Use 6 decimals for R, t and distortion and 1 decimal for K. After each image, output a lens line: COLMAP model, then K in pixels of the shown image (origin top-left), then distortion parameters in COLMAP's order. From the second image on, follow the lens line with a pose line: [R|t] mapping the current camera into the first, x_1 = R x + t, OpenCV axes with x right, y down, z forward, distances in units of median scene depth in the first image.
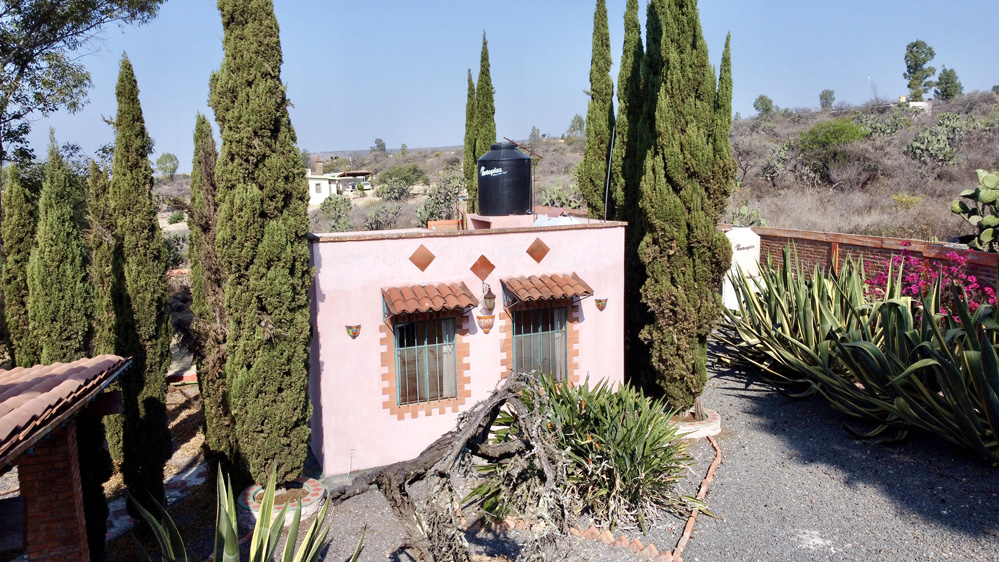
lens RADIAL K [[756.6, 0, 499.5], [0, 756.6, 281.0], [0, 0, 1]] dist [0.005151, -0.008331]
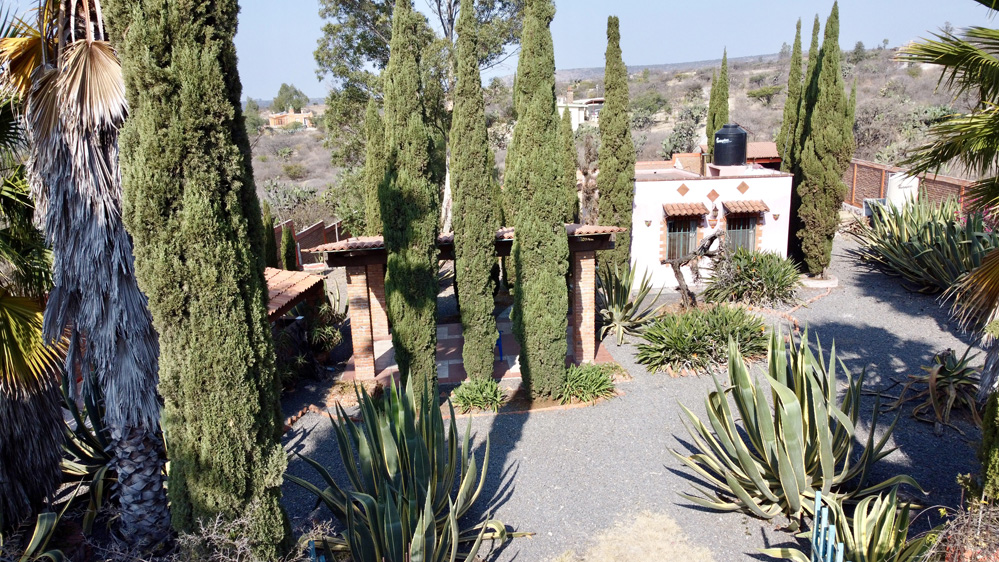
lens RADIAL K [[756.6, 0, 499.5], [0, 756.6, 281.0], [0, 0, 1]] dist [0.005151, -0.008331]
pose [[0.954155, 0.068918, -0.291269, 0.037506], [-0.038217, 0.993217, 0.109815, 0.008562], [0.296862, -0.093649, 0.950317, -1.086146]]
